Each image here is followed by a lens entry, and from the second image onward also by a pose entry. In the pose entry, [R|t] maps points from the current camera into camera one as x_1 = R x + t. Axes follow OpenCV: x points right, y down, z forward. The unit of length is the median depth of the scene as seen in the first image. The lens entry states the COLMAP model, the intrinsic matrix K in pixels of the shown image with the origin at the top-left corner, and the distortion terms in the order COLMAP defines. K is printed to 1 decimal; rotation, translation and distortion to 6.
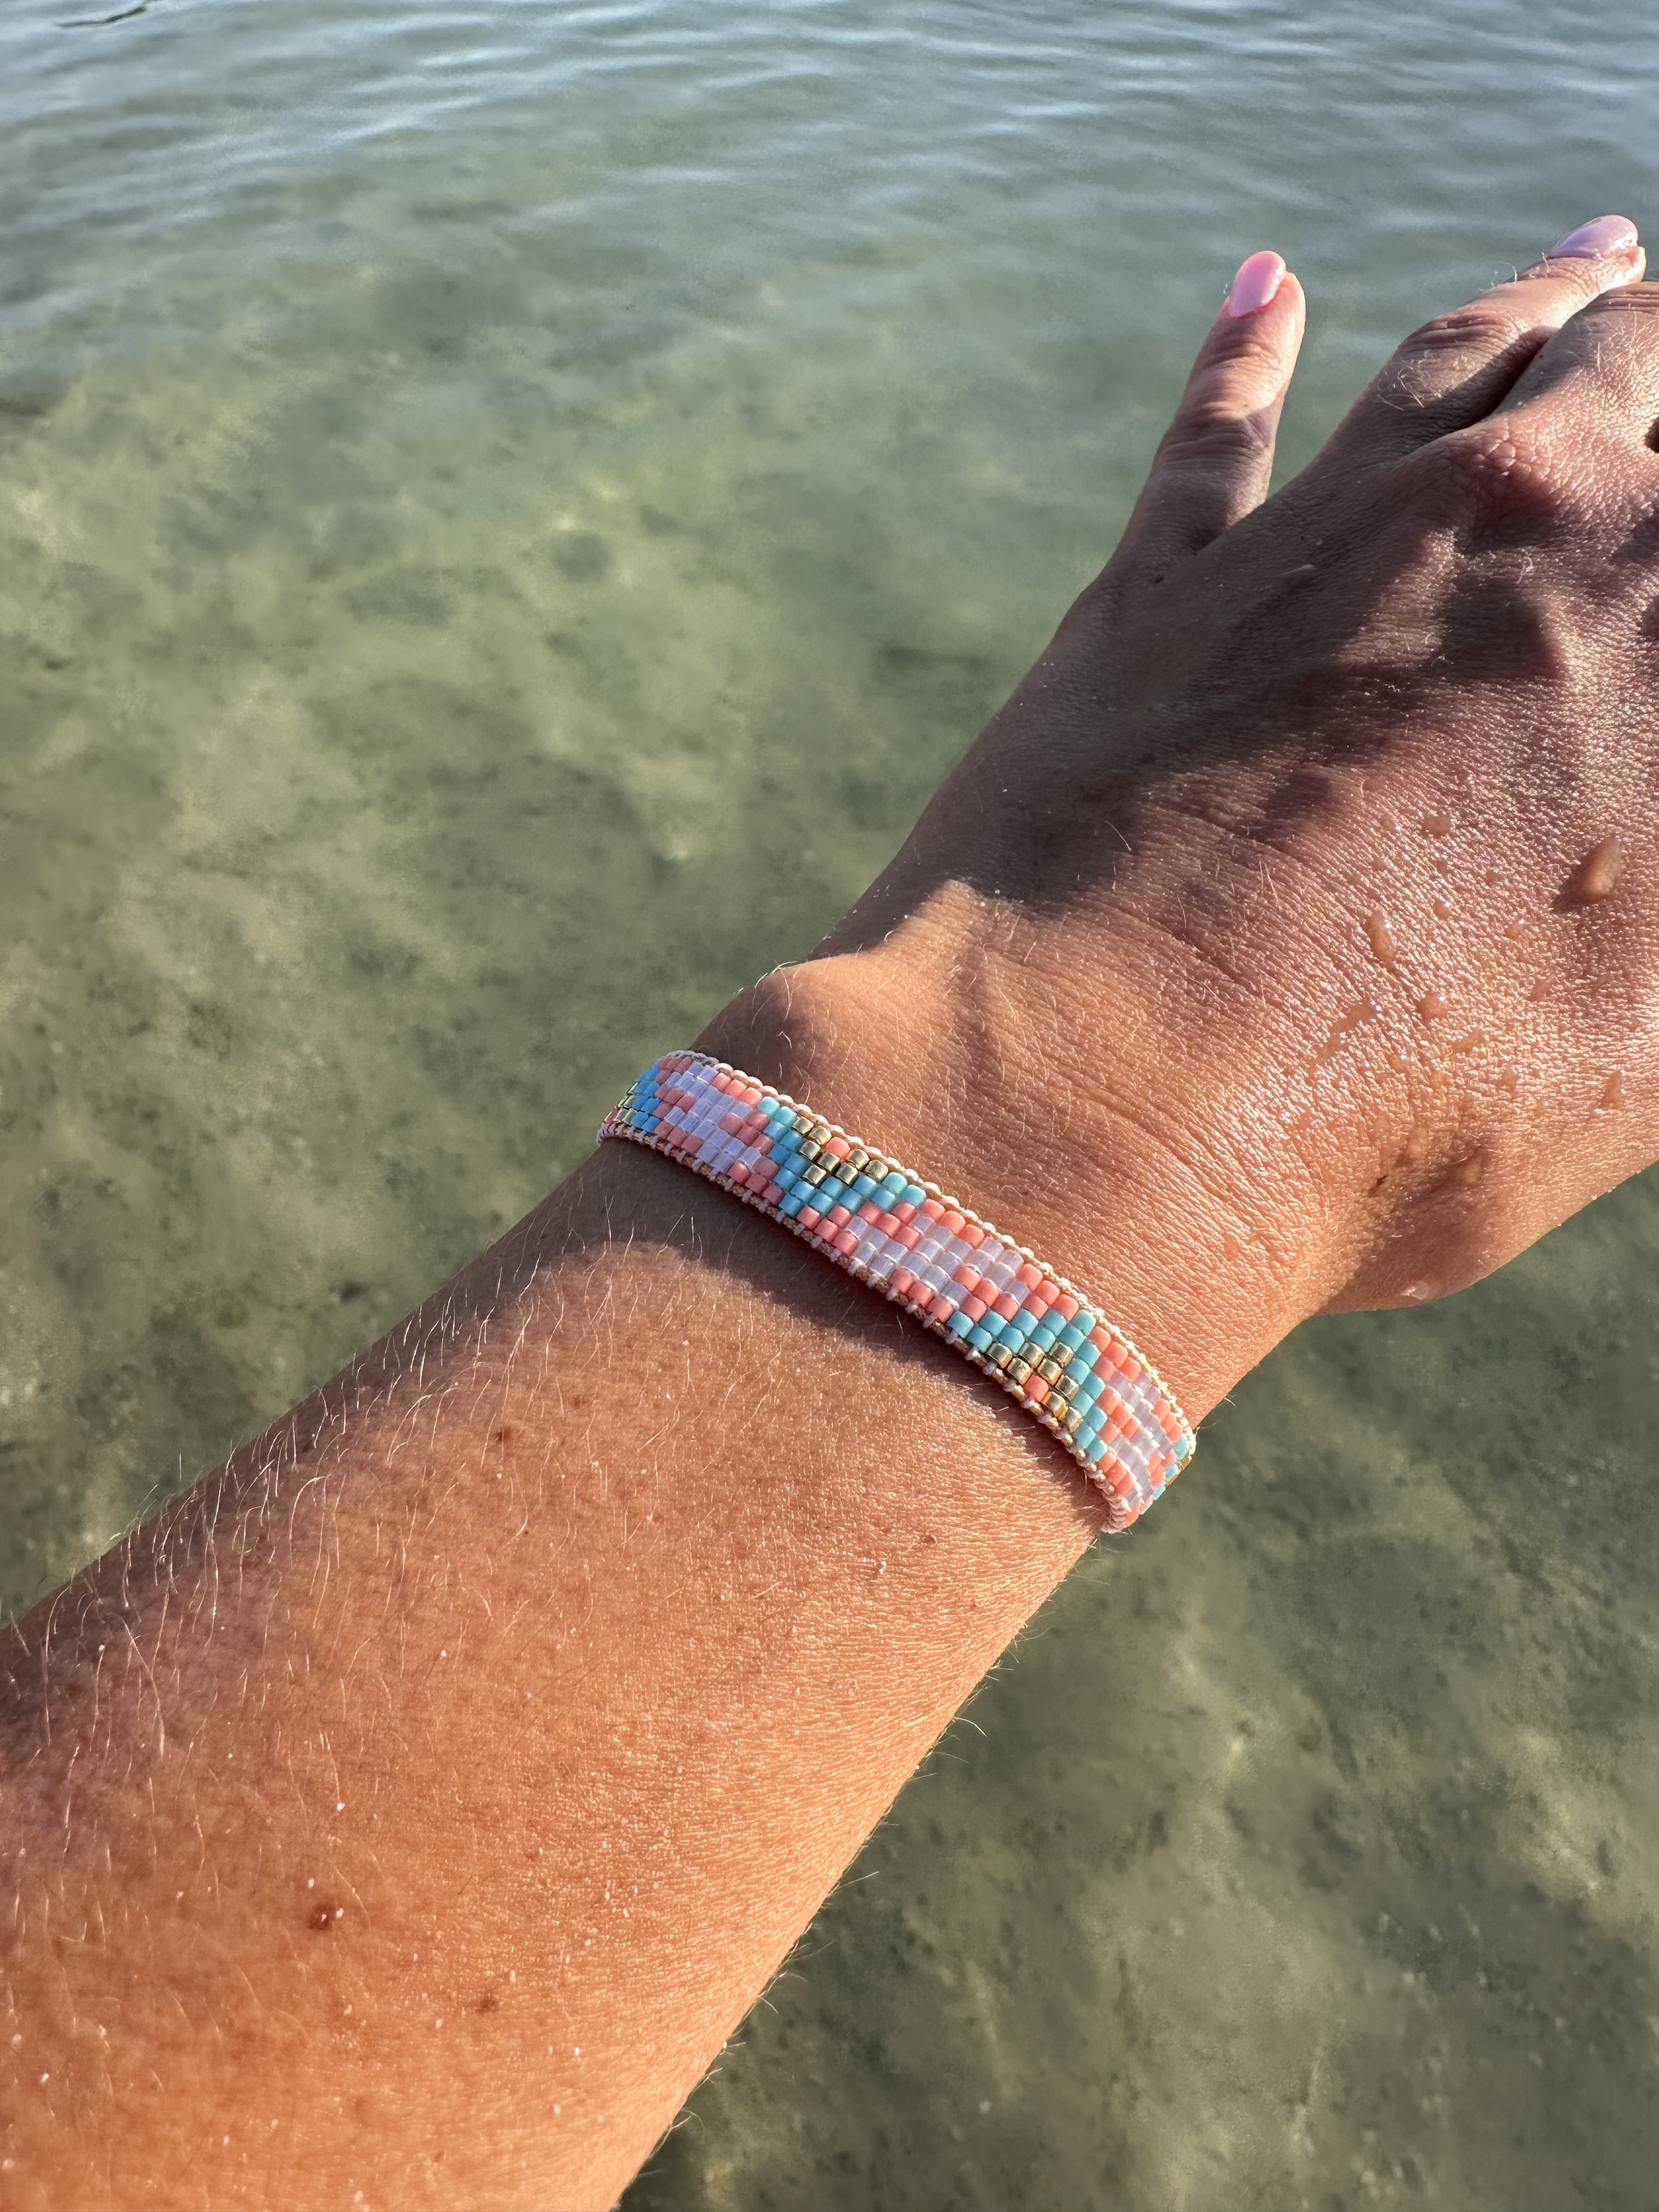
lens RADIAL K [[1527.0, 0, 829.5], [0, 1527.0, 1106.0], [0, 0, 1]] dist [0.001158, 0.003527]
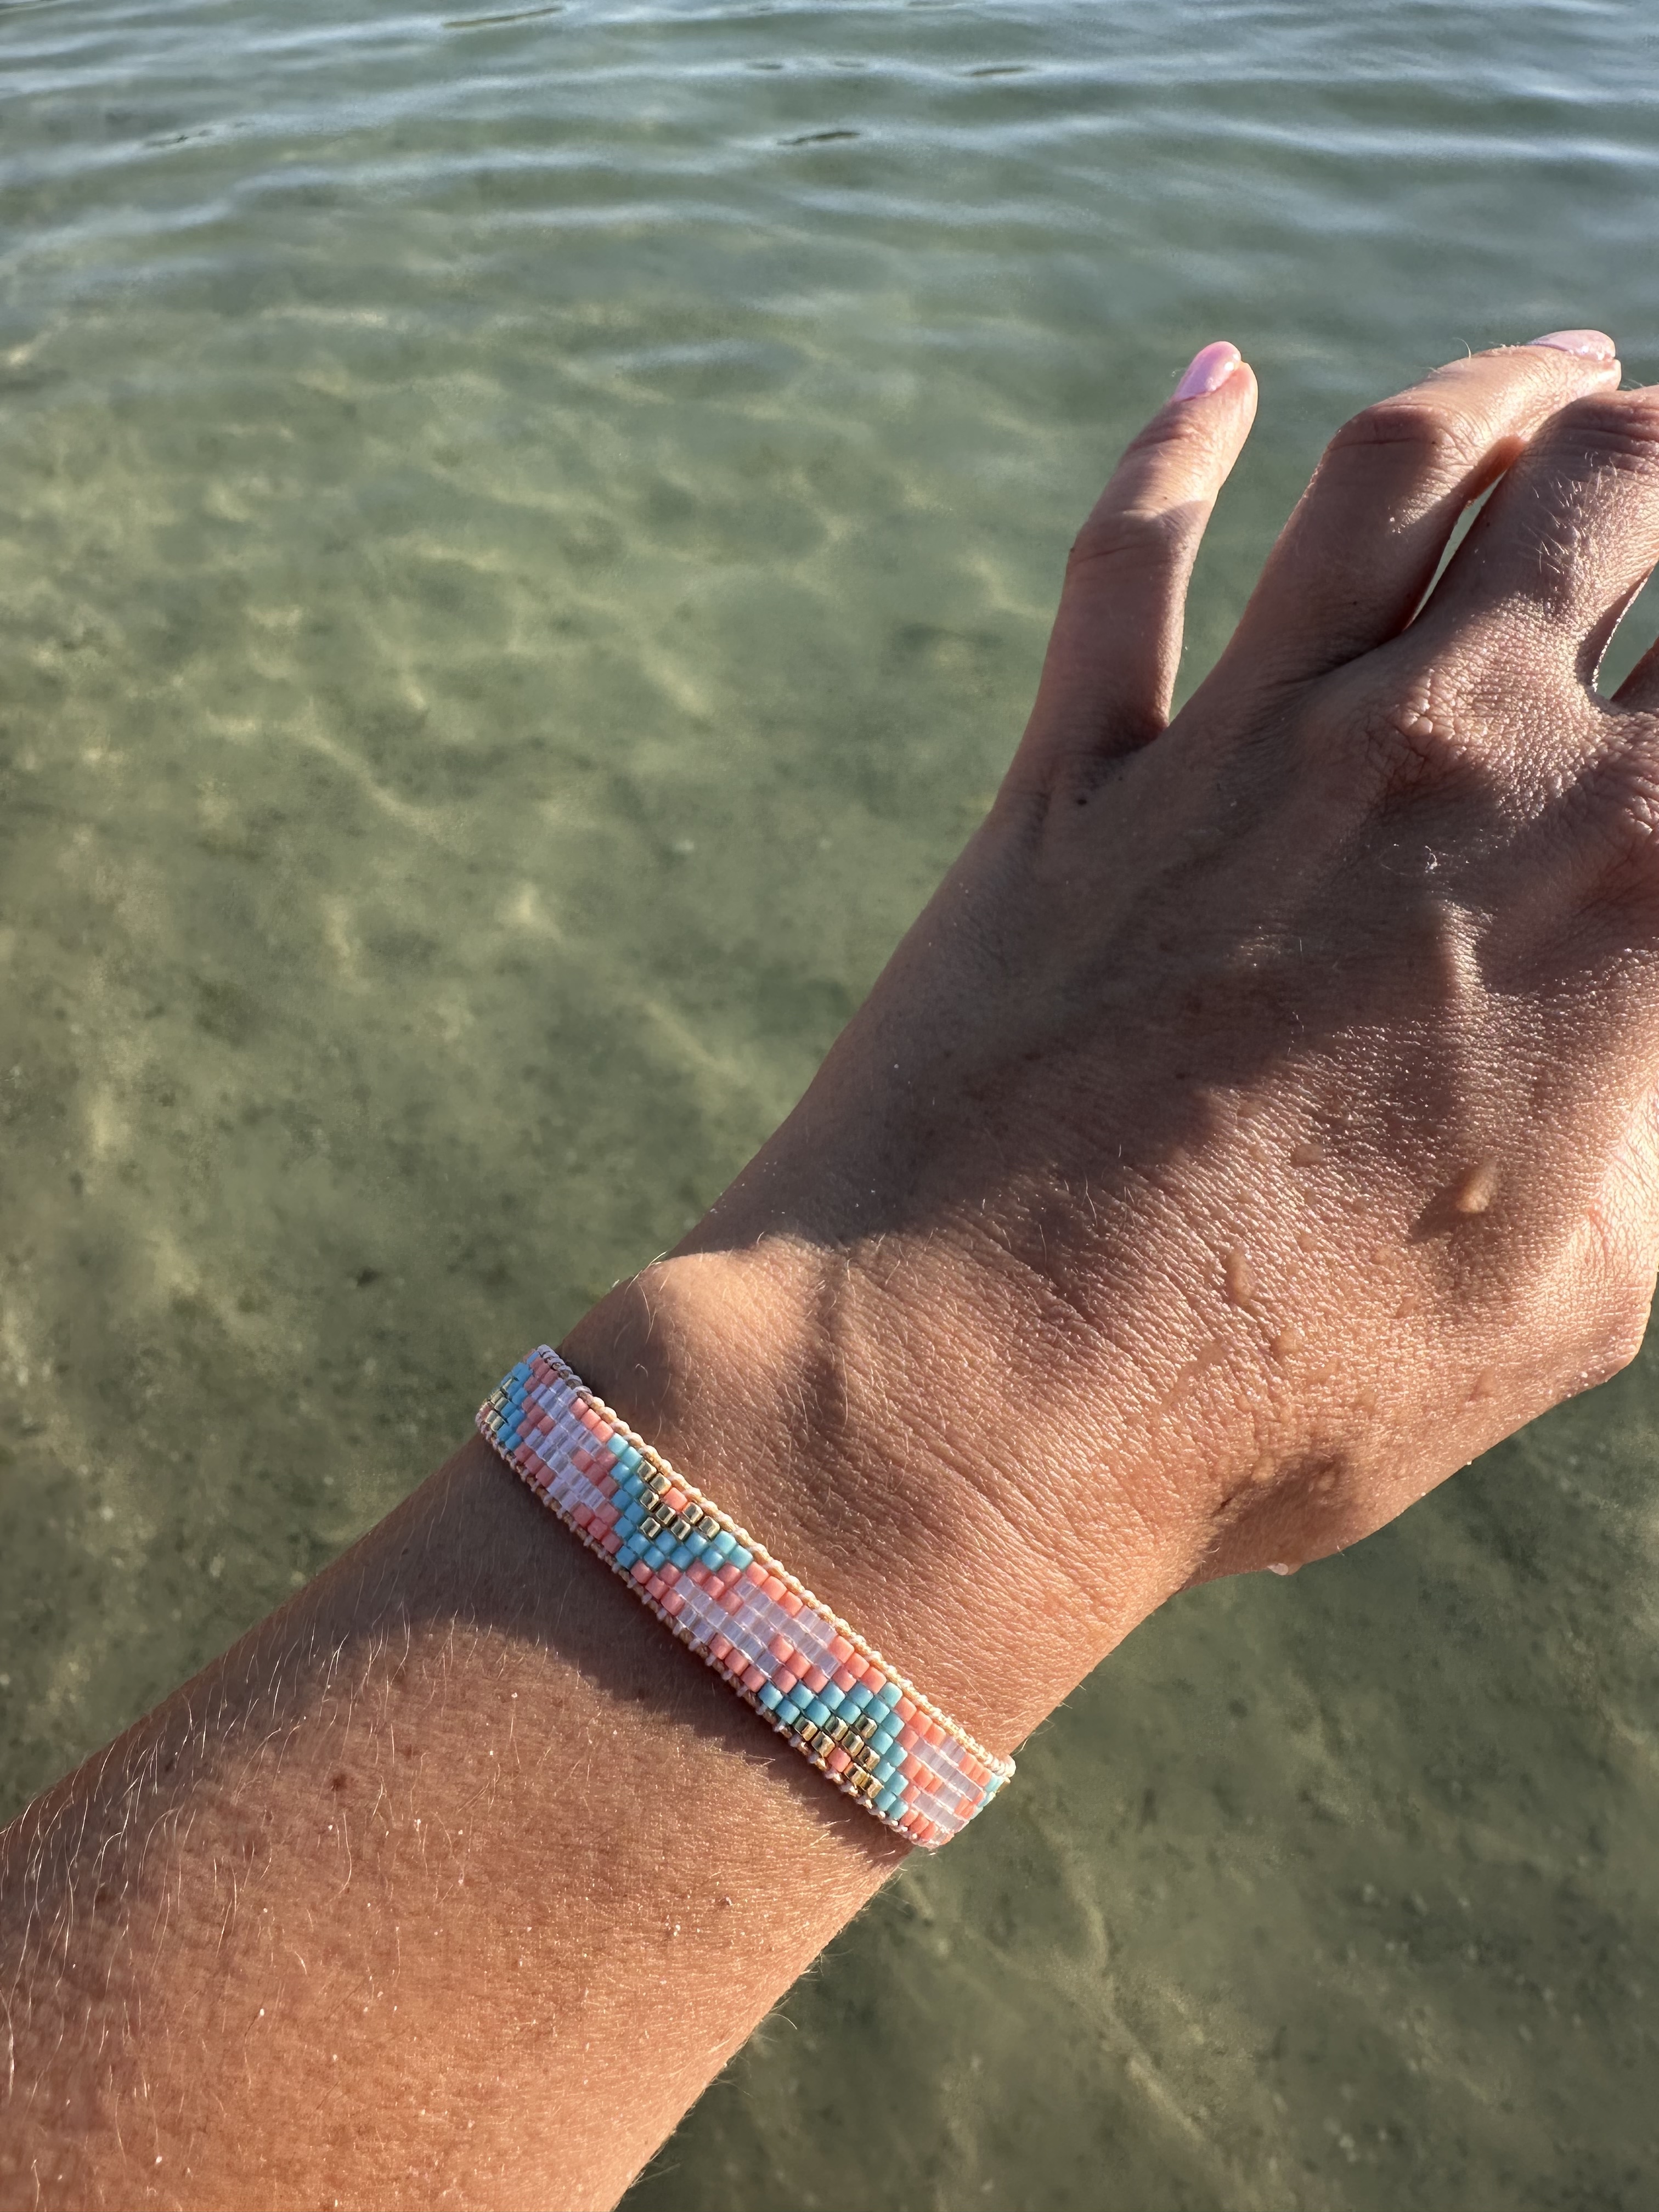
lens RADIAL K [[1531.2, 0, 829.5], [0, 1531.2, 1106.0], [0, 0, 1]] dist [-0.022814, 0.000418]
pose [[0.997816, 0.048659, -0.044673, 0.144344], [-0.044716, 0.995344, 0.085390, -0.335088], [0.048620, -0.083206, 0.995346, -0.018648]]
